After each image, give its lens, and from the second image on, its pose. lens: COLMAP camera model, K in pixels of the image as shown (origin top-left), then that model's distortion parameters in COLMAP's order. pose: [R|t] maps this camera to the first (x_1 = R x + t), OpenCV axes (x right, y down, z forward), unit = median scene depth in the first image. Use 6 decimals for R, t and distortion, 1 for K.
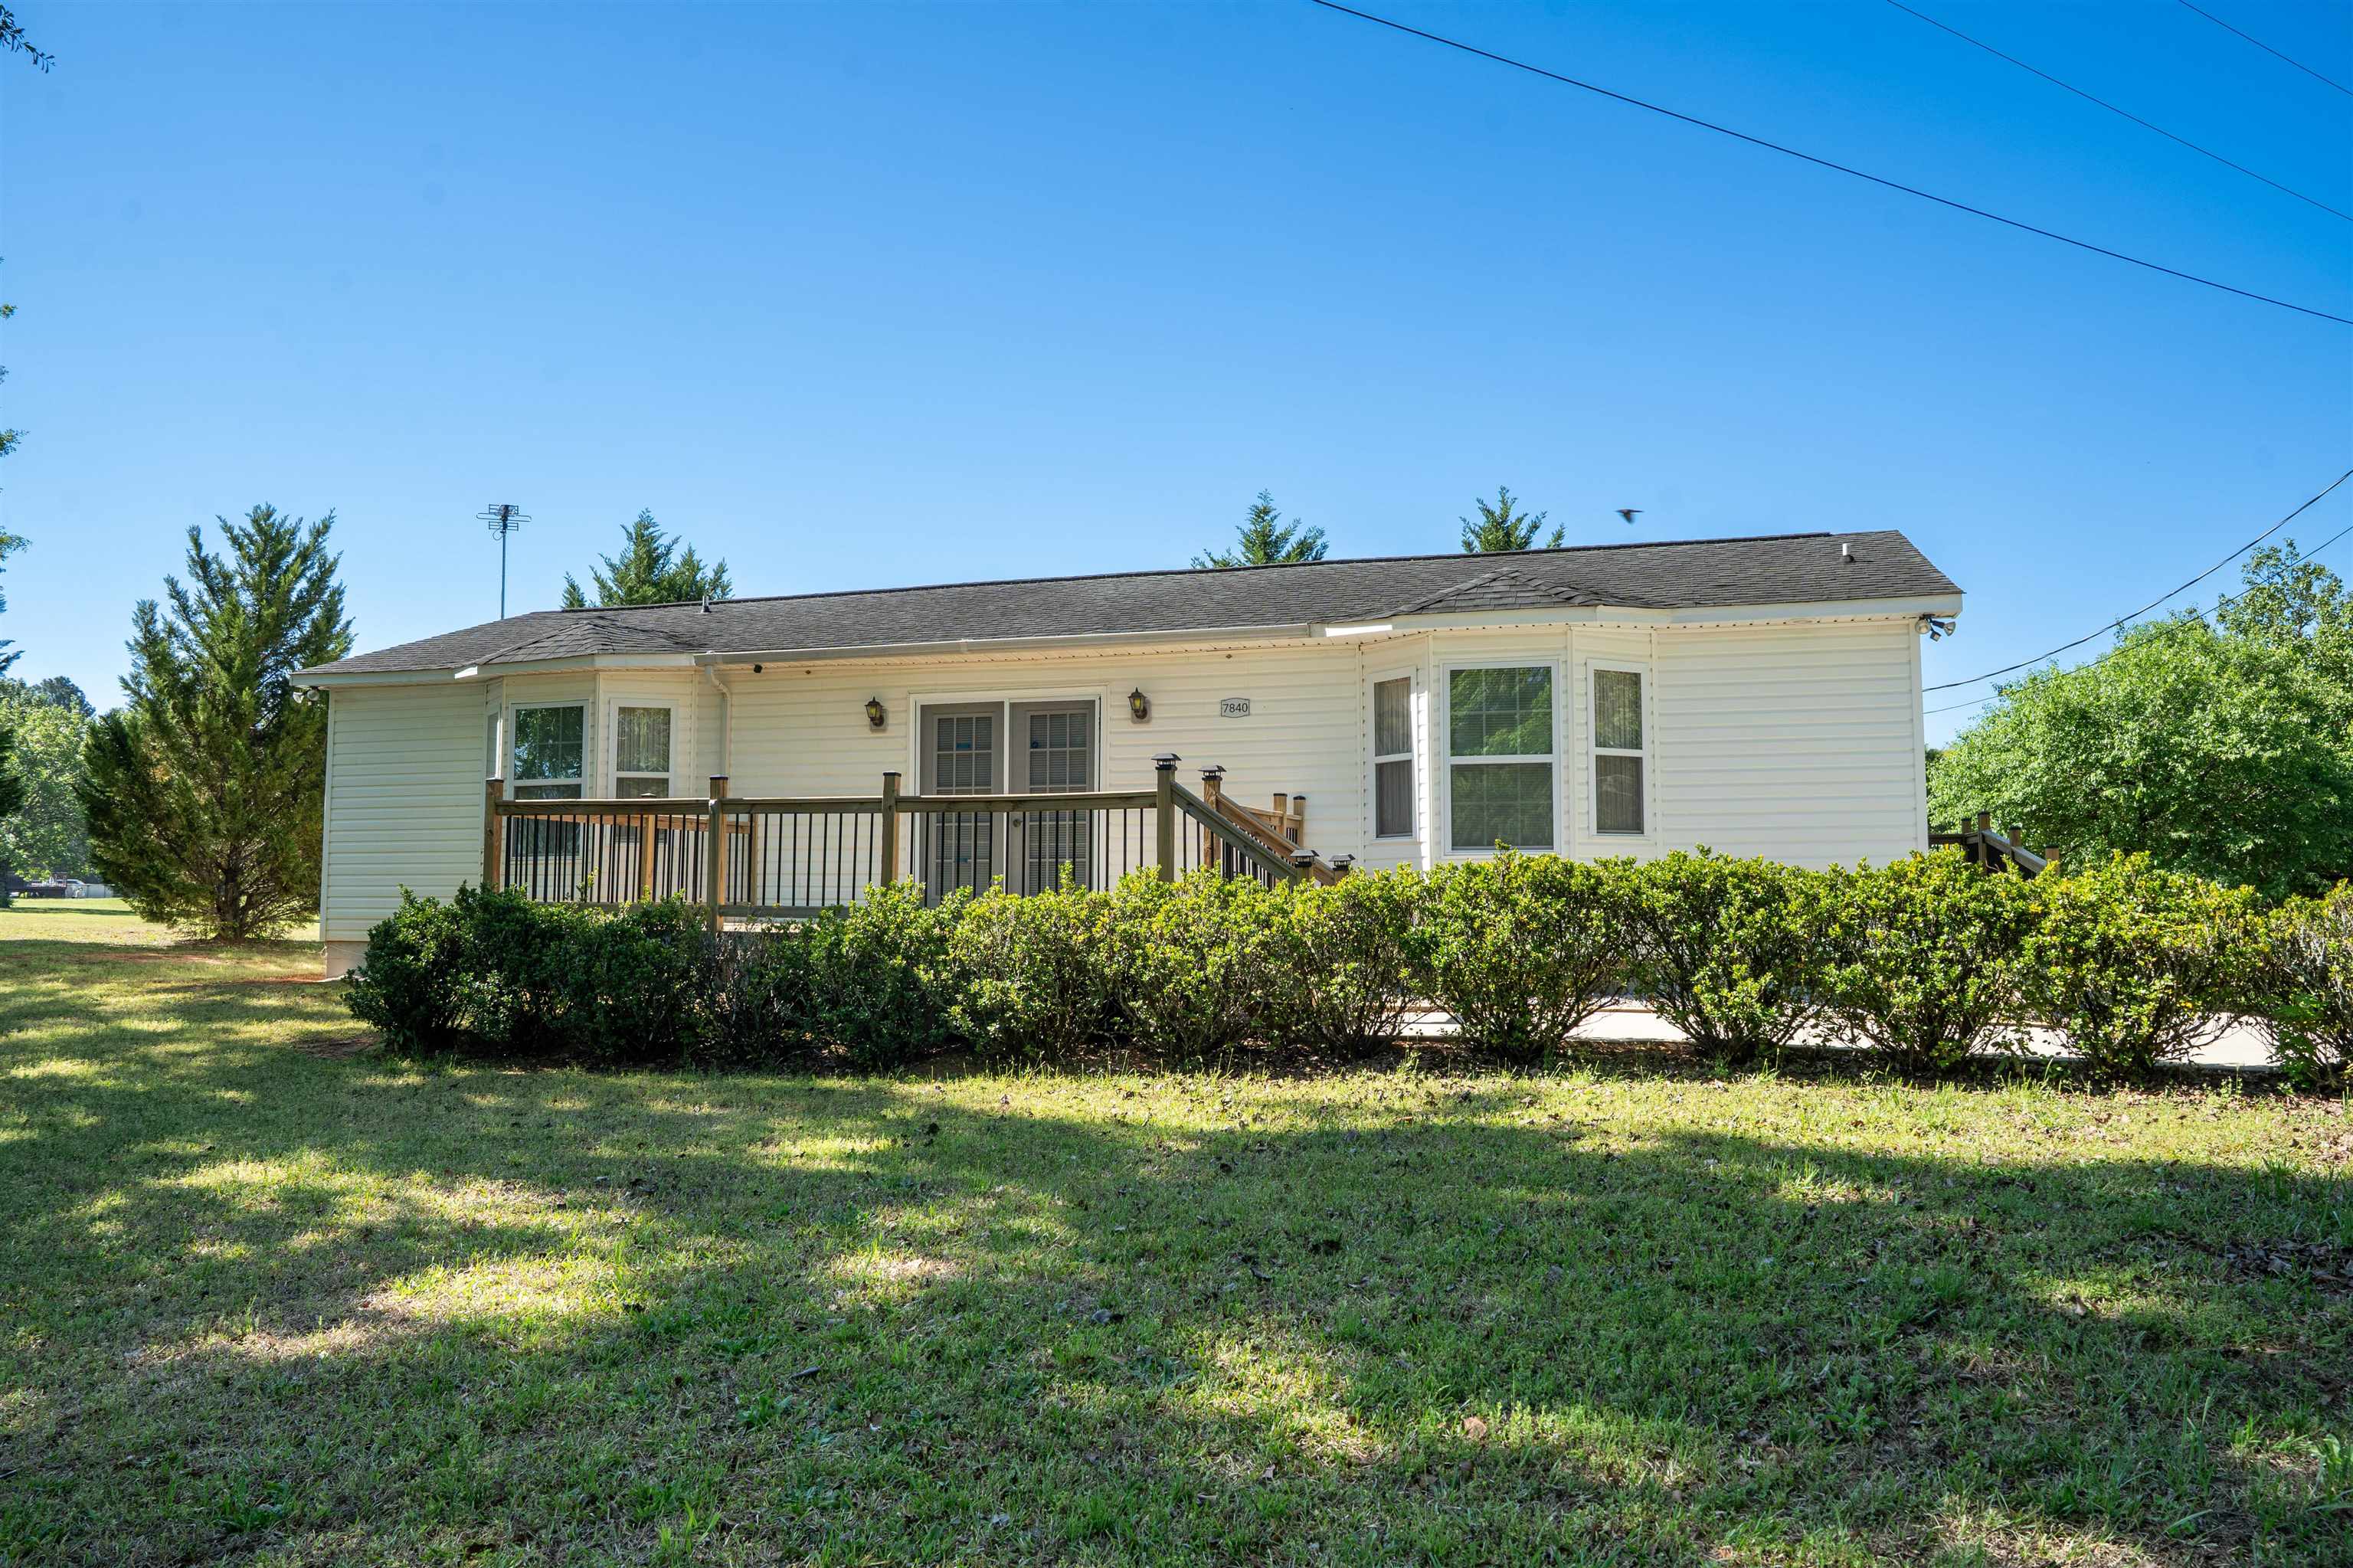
lens RADIAL K [[1649.0, 0, 1195.7], [0, 1649.0, 773.9], [0, 0, 1]] dist [-0.112797, 0.073945]
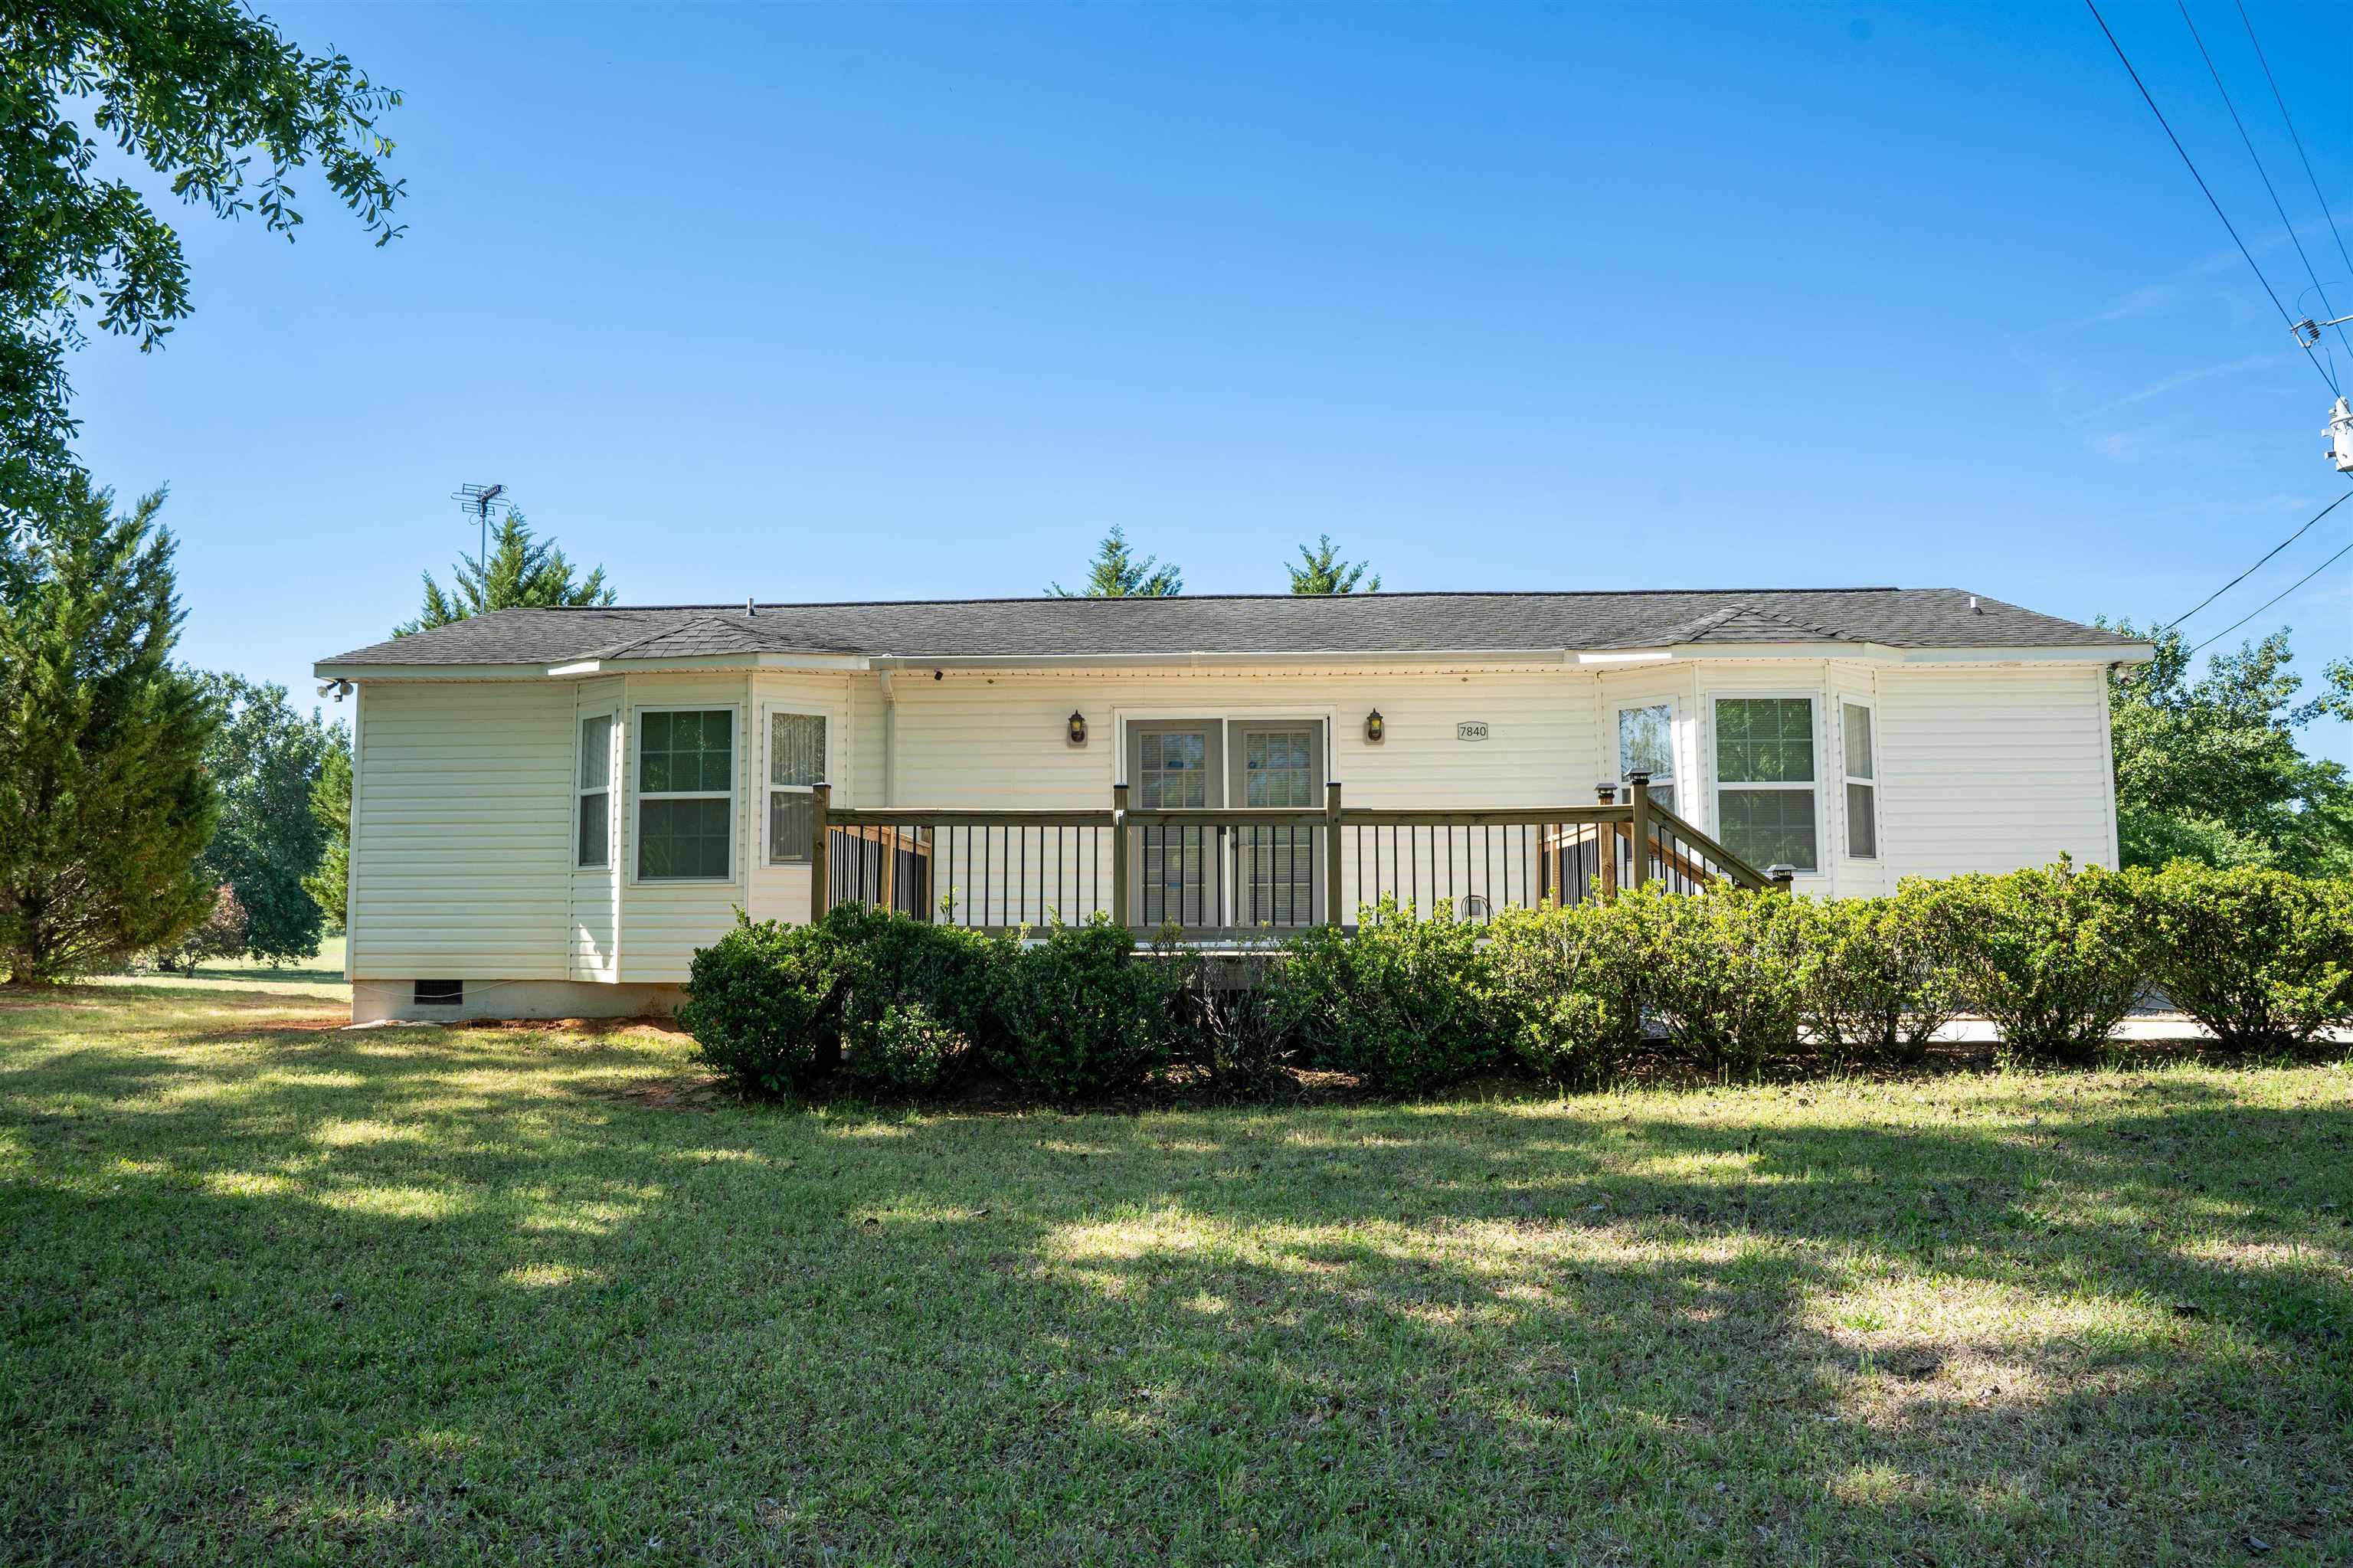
lens RADIAL K [[1649.0, 0, 1165.5], [0, 1649.0, 766.6], [0, 0, 1]] dist [-0.112797, 0.073945]
pose [[0.970065, 0.021991, 0.241849, -0.374400], [-0.013819, 0.999276, -0.035433, 0.018025], [-0.242453, 0.031030, 0.969667, 0.077417]]
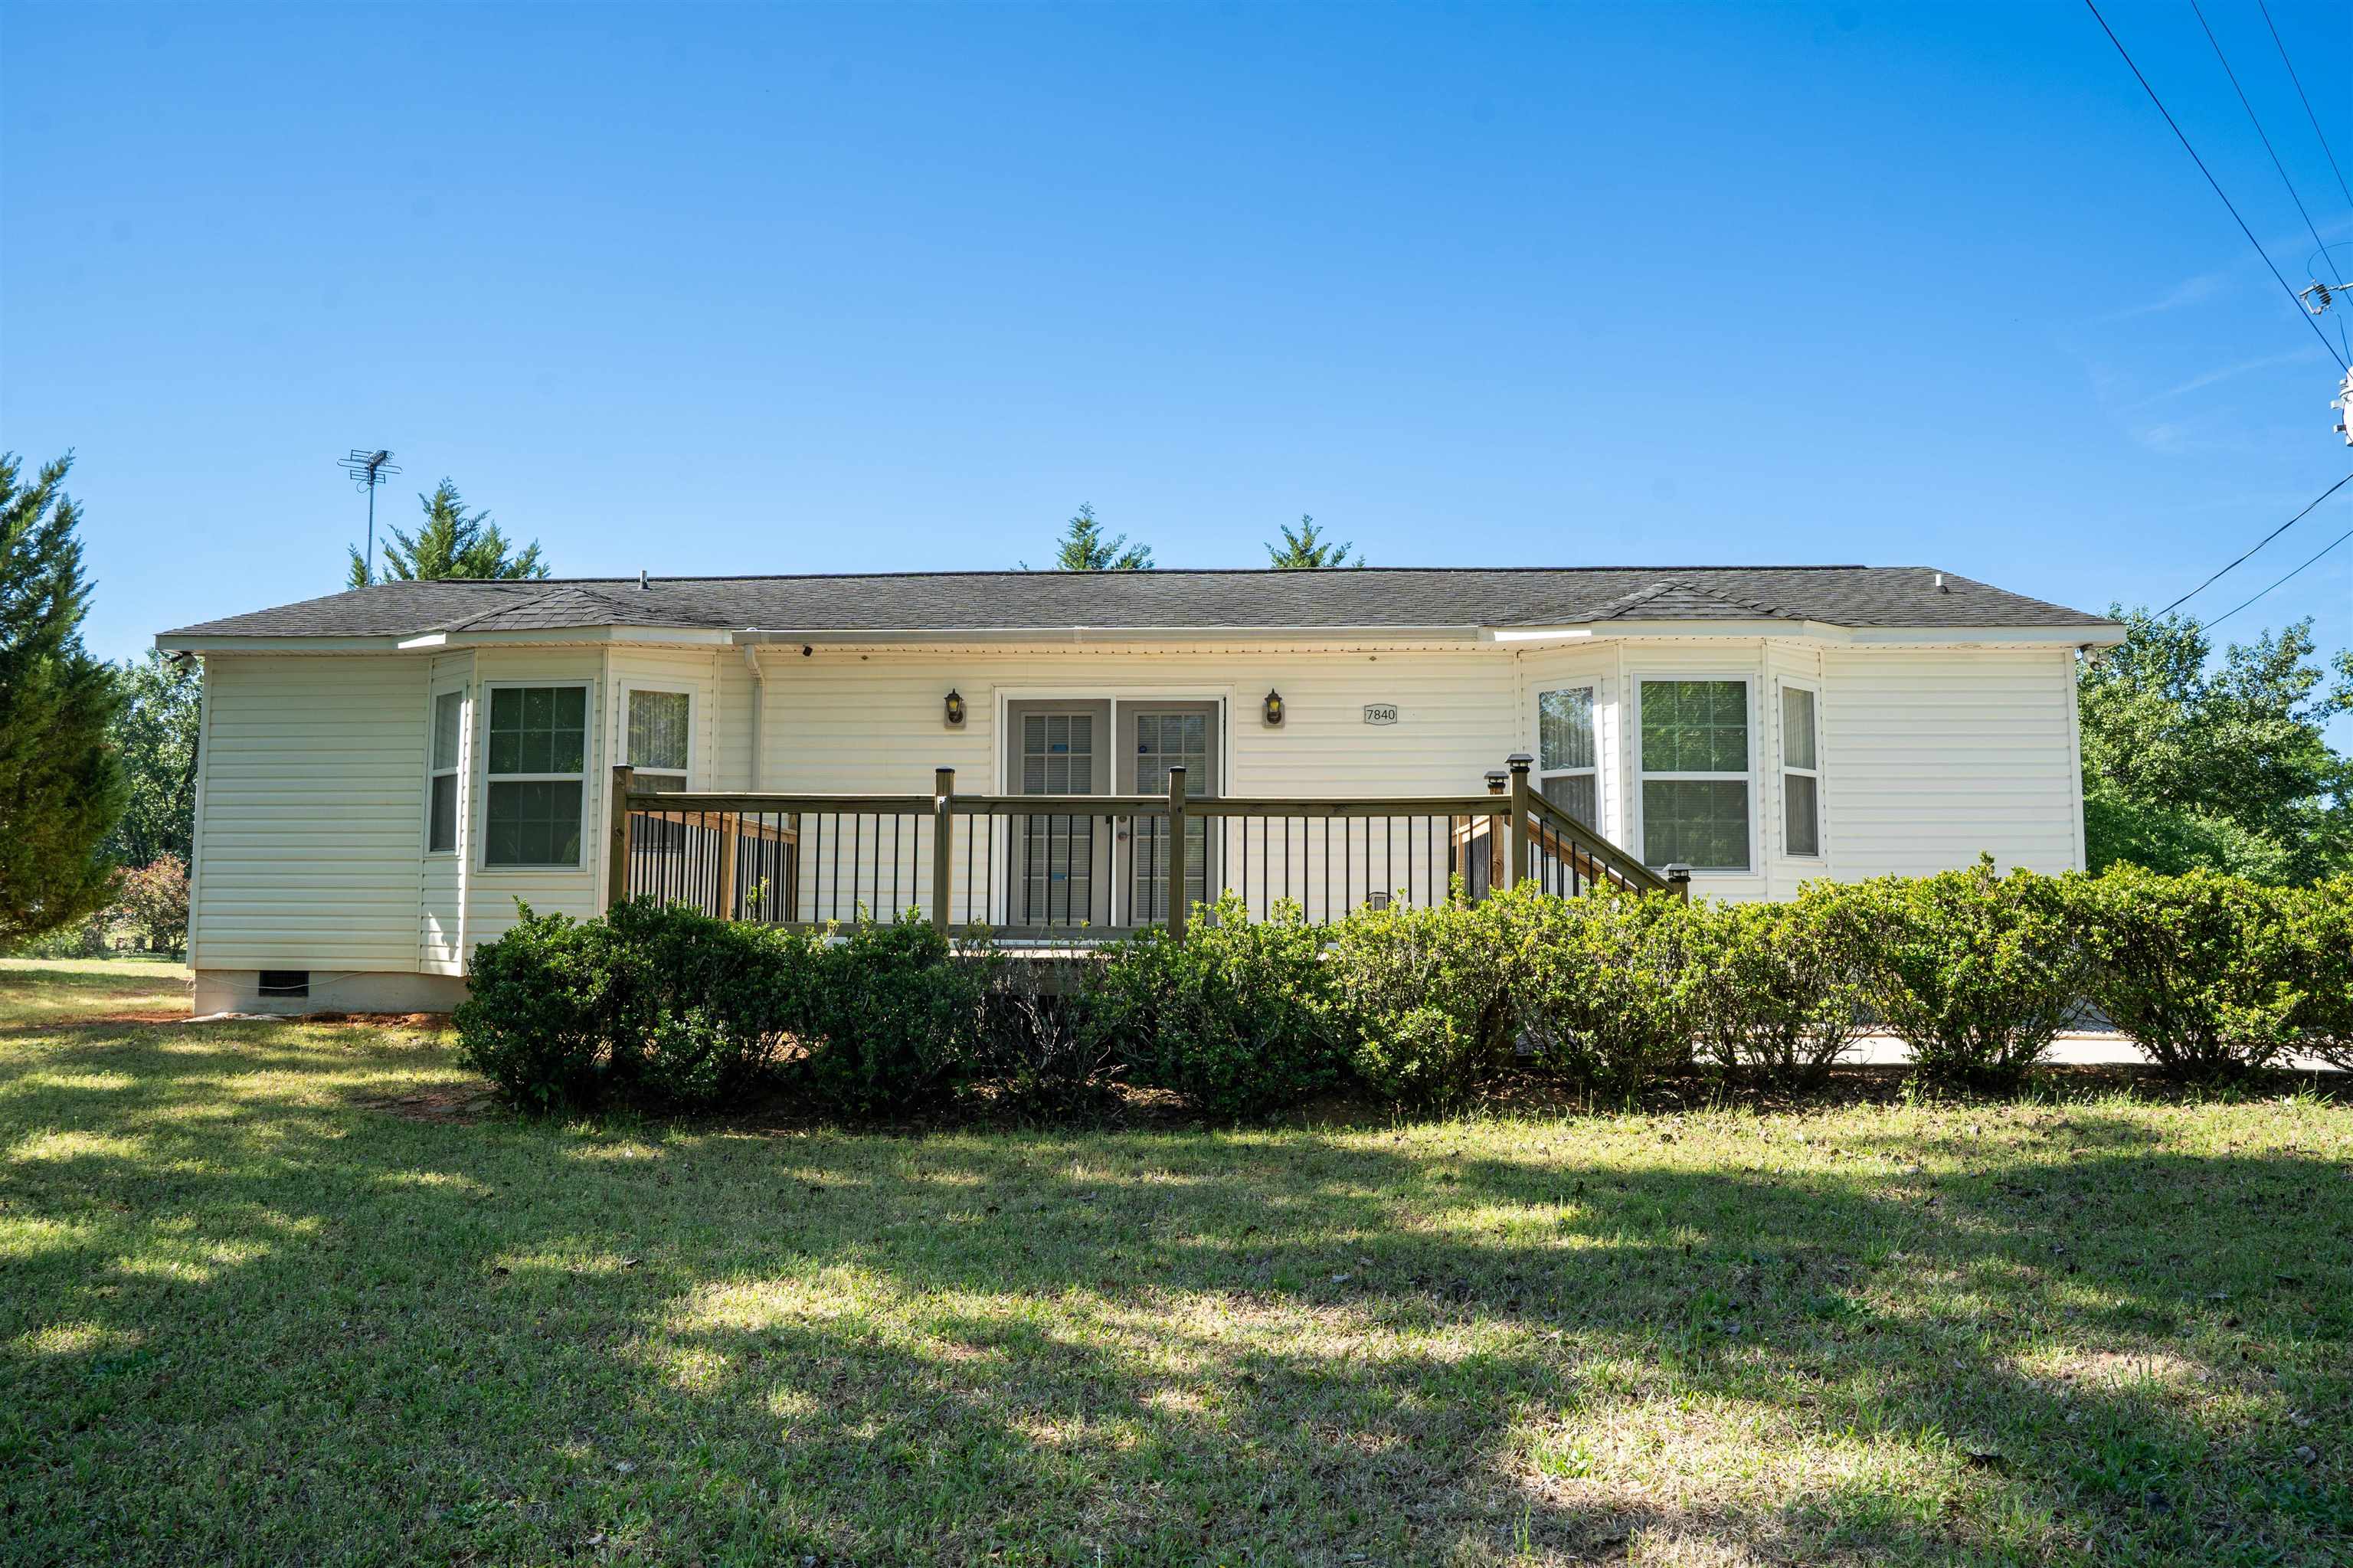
lens RADIAL K [[1649.0, 0, 1168.8], [0, 1649.0, 768.9], [0, 0, 1]] dist [-0.112797, 0.073945]
pose [[0.973445, 0.027242, 0.227296, -0.283222], [-0.021886, 0.999421, -0.026051, 0.016003], [-0.227874, 0.020385, 0.973477, 0.124366]]
